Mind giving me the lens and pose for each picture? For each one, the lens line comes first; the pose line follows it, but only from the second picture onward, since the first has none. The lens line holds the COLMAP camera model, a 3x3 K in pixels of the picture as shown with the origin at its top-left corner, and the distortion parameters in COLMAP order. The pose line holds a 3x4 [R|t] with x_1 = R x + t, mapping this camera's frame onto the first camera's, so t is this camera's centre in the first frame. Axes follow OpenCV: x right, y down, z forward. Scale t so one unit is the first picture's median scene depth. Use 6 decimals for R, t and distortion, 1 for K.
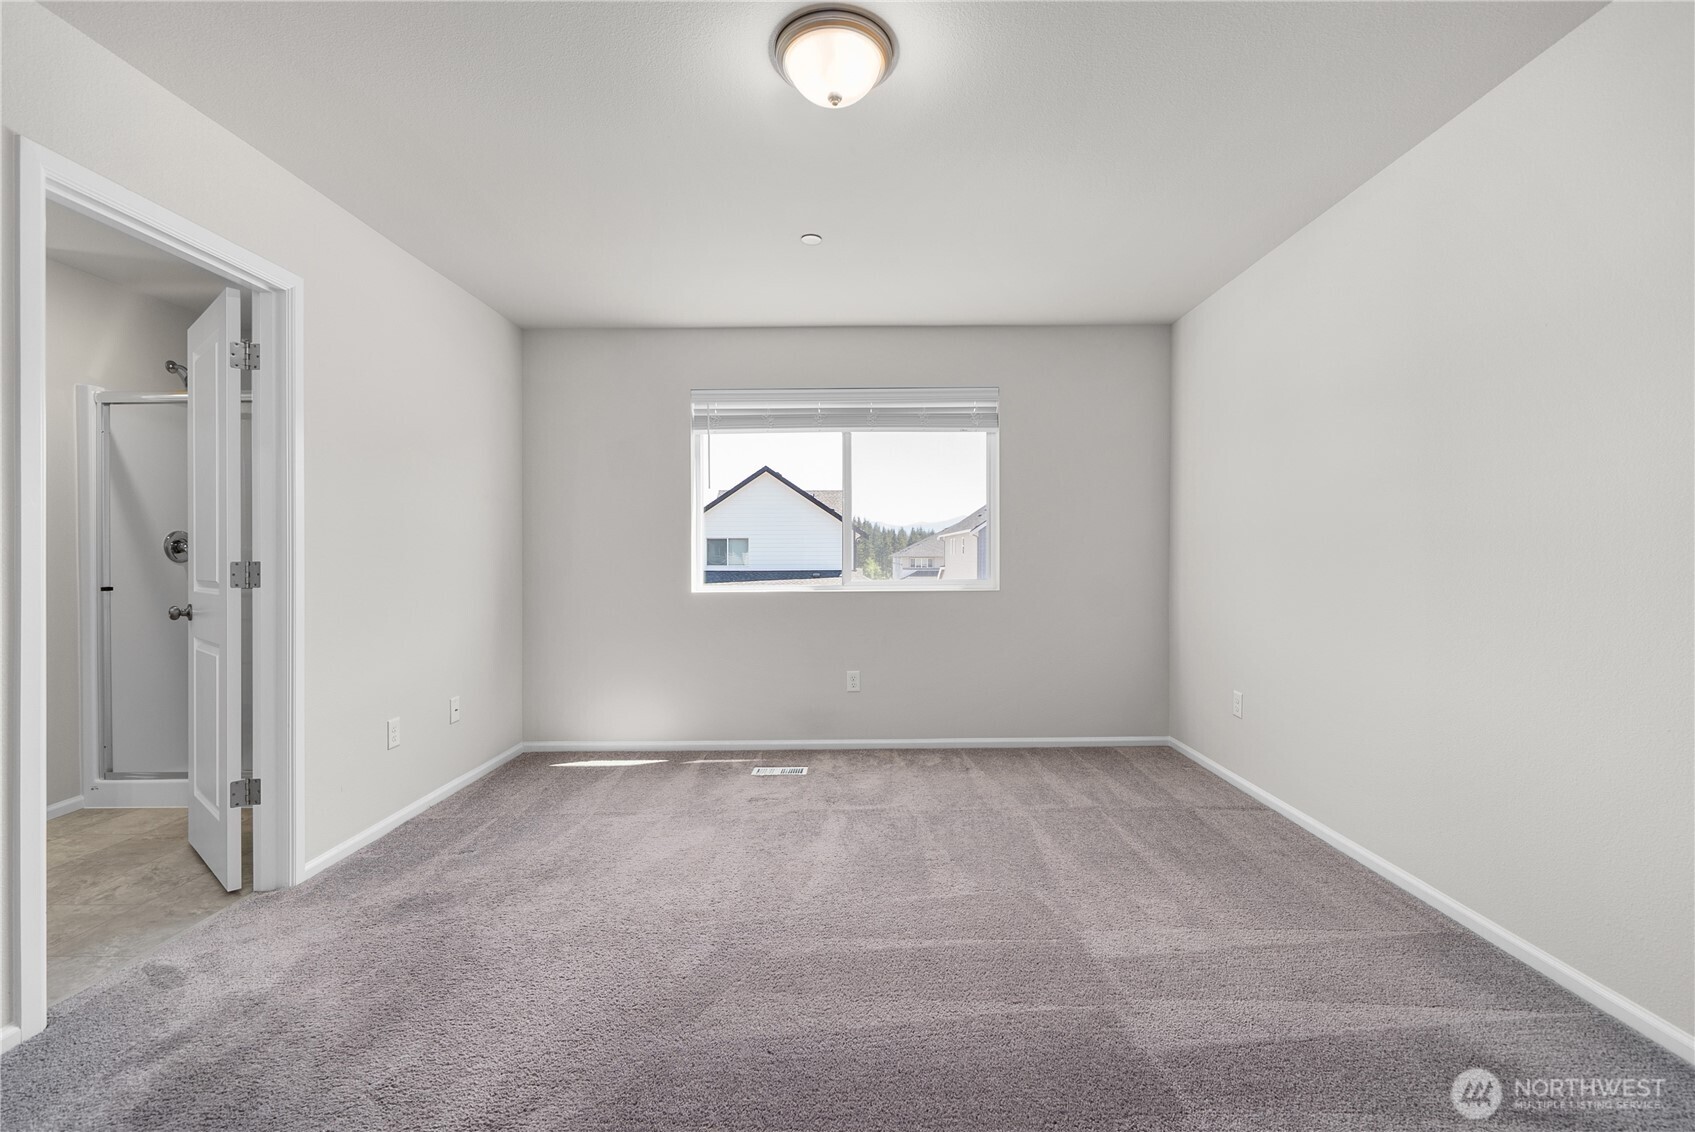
lens RADIAL K [[713.5, 0, 849.7], [0, 713.5, 565.8], [0, 0, 1]] dist [0.001985, 0.000399]
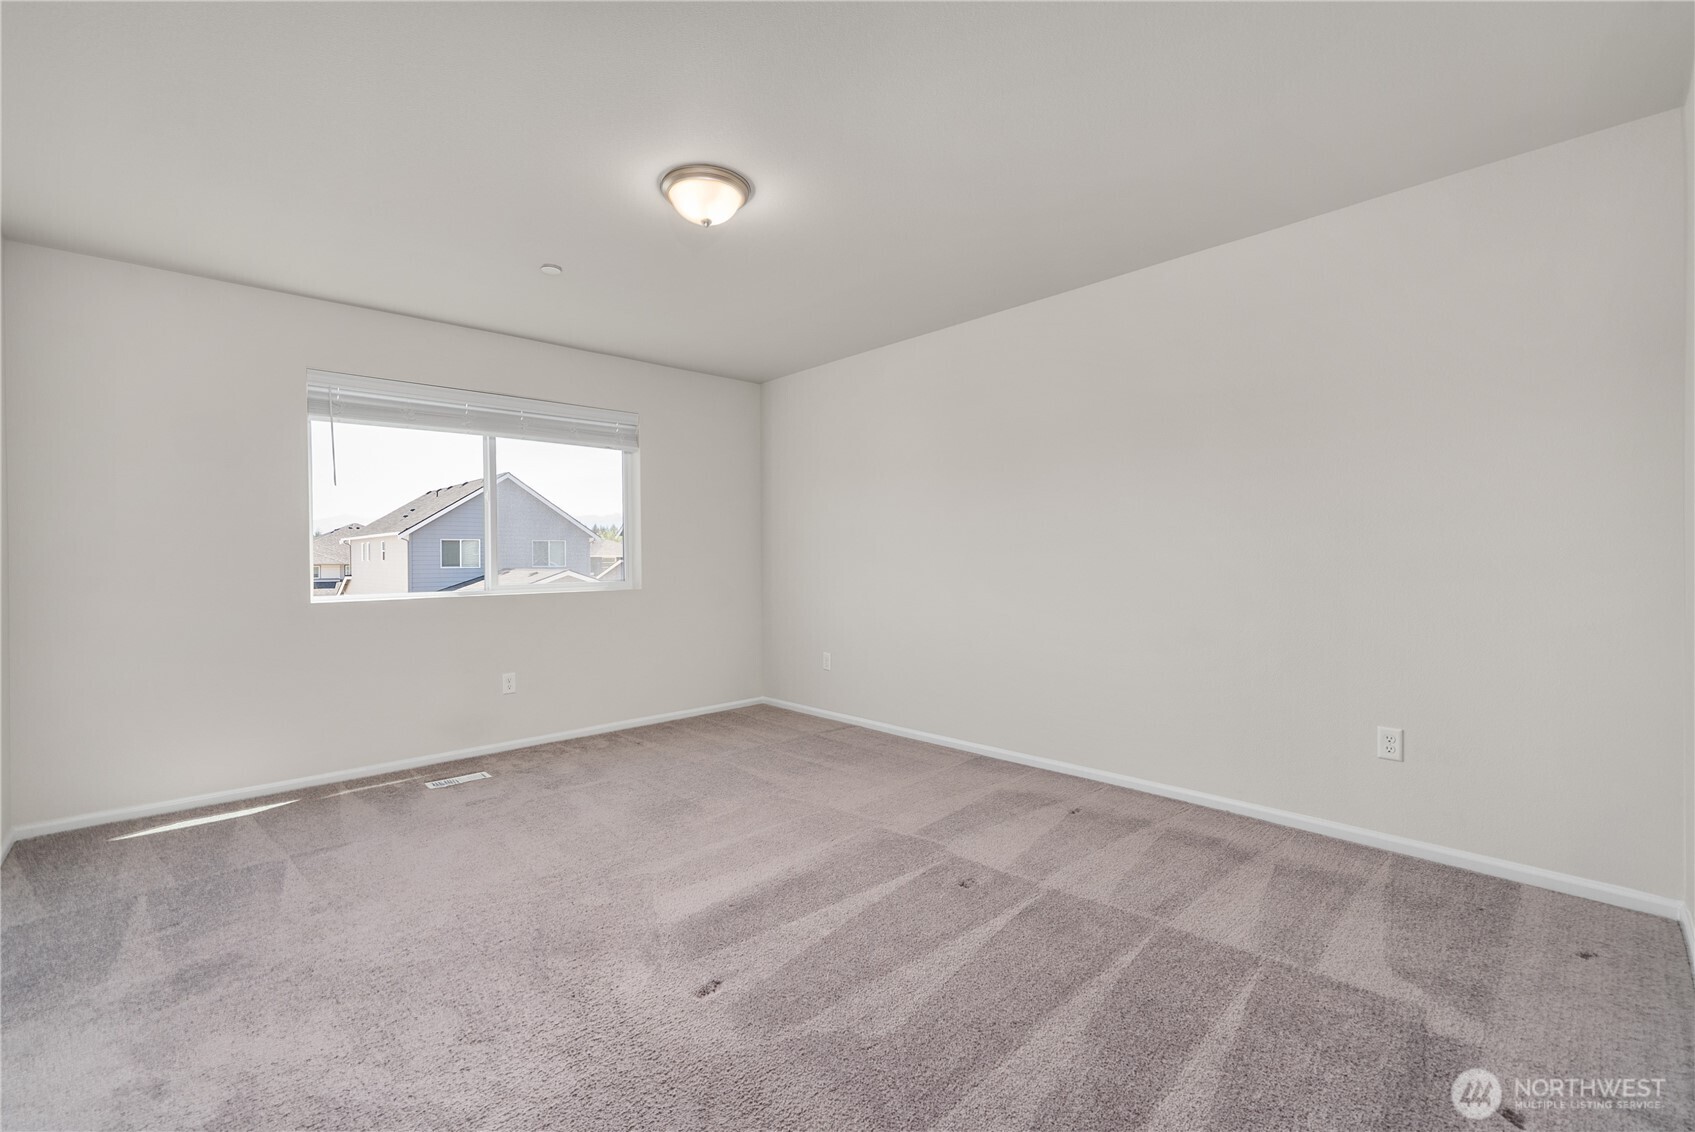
lens RADIAL K [[730.2, 0, 845.8], [0, 730.2, 562.9], [0, 0, 1]] dist [0.001619, -0.000166]
pose [[0.729589, -0.006688, 0.683854, -0.388721], [0.014783, 0.999873, -0.005992, 0.004188], [-0.683726, 0.014481, 0.729595, -0.094608]]
